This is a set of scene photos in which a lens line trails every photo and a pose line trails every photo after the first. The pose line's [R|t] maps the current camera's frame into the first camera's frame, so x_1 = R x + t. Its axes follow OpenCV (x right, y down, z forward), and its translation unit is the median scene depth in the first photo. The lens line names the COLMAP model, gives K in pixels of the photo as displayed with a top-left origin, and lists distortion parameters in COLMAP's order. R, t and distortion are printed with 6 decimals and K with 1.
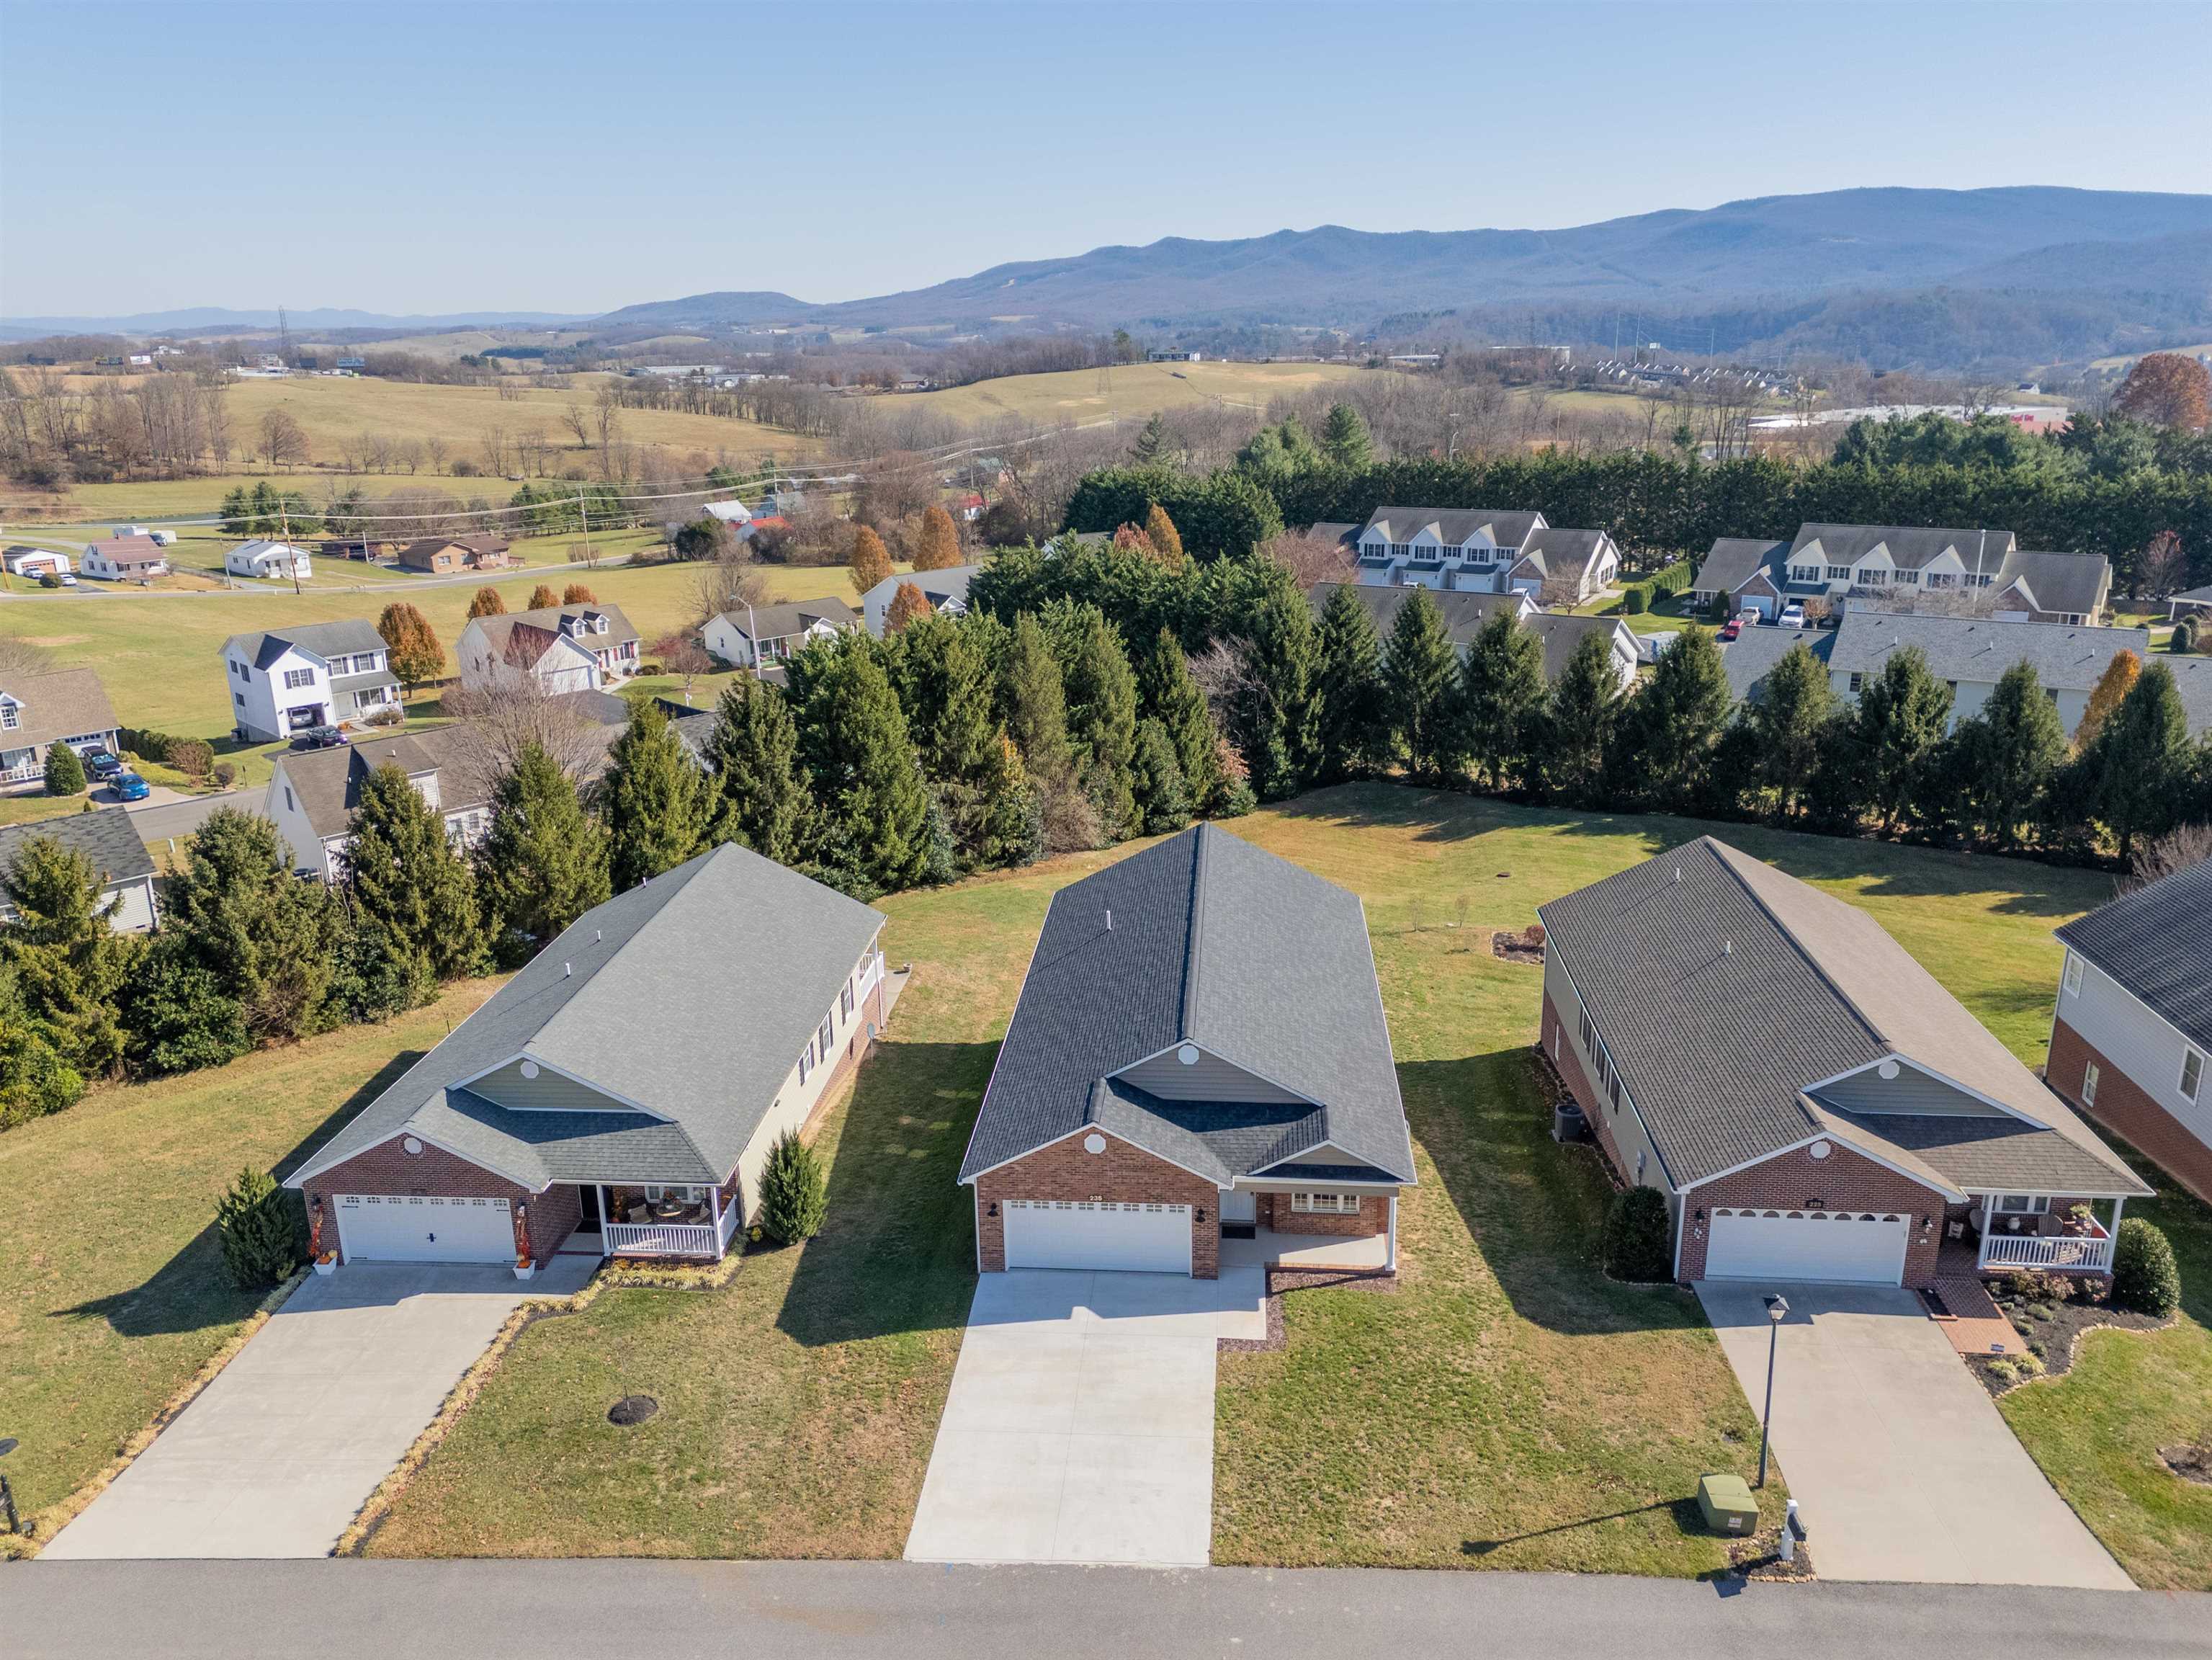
lens RADIAL K [[1637.6, 0, 1114.5], [0, 1637.6, 789.8], [0, 0, 1]] dist [0.063638, -0.058736]
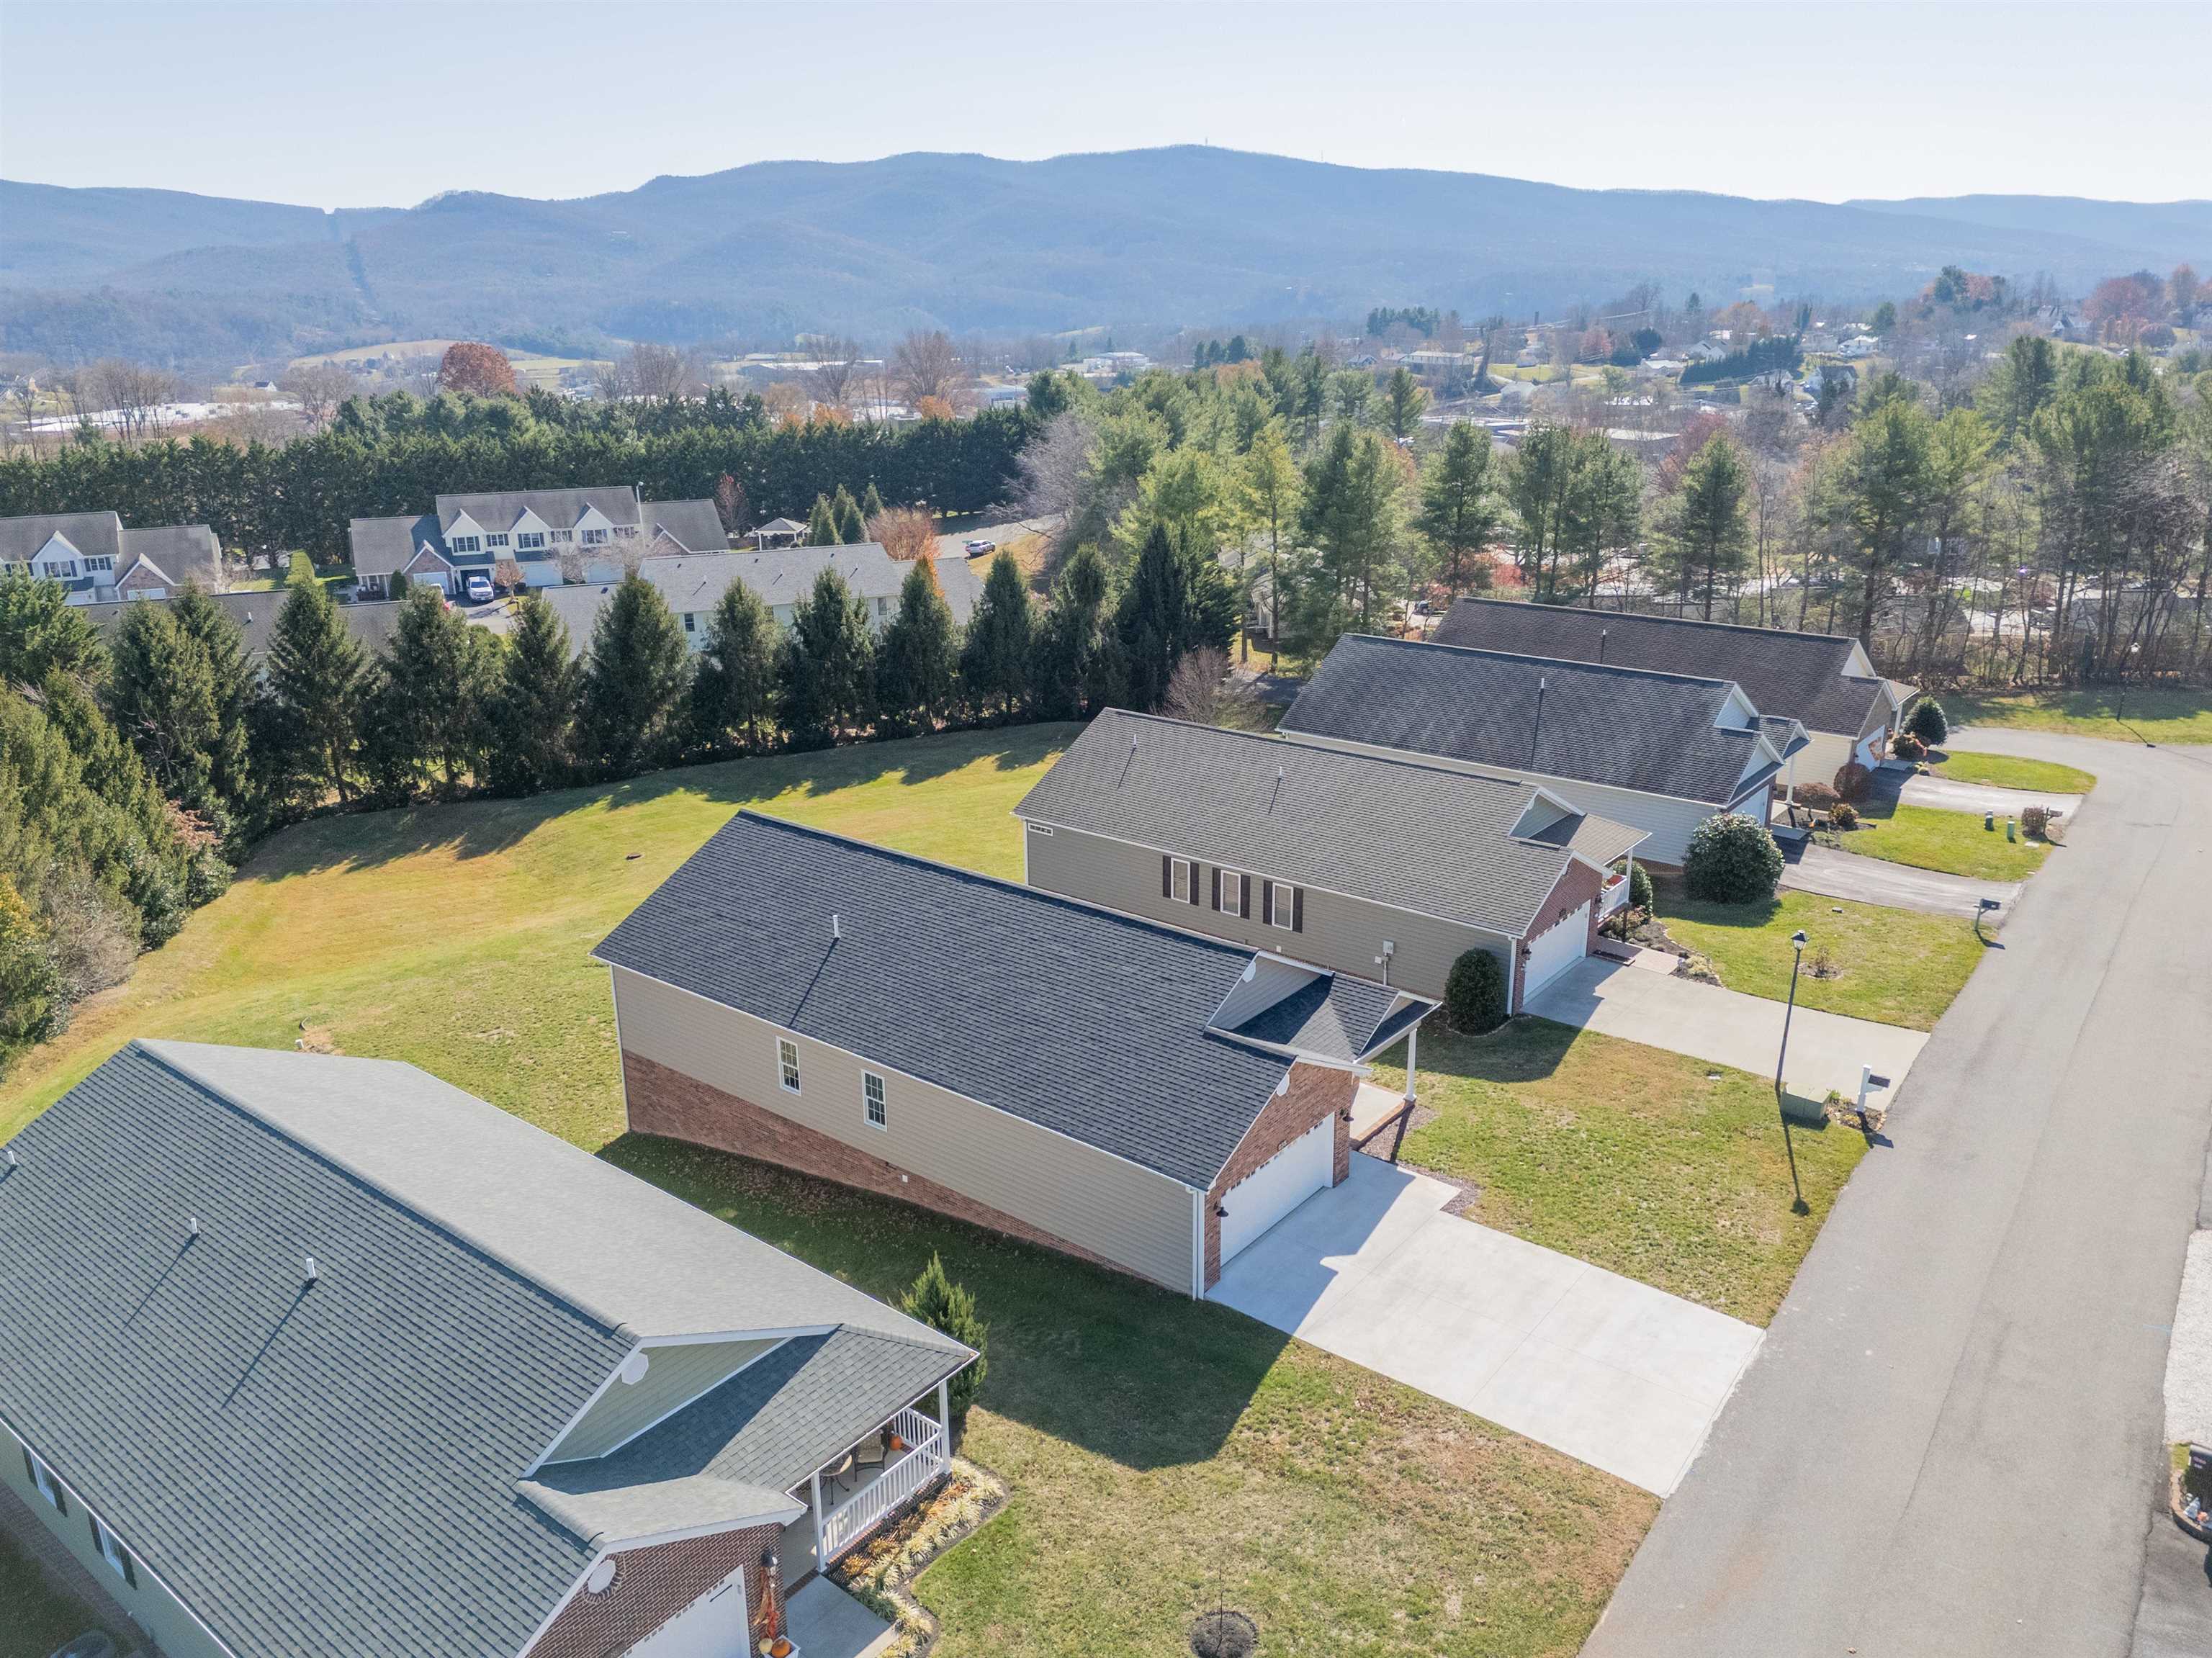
lens RADIAL K [[1637.2, 0, 1114.5], [0, 1637.2, 788.8], [0, 0, 1]] dist [0.063638, -0.058736]
pose [[0.551774, -0.228461, 0.802092, -0.302647], [0.230944, 0.965994, 0.116275, -0.025689], [-0.801380, 0.121081, 0.585772, 0.218611]]
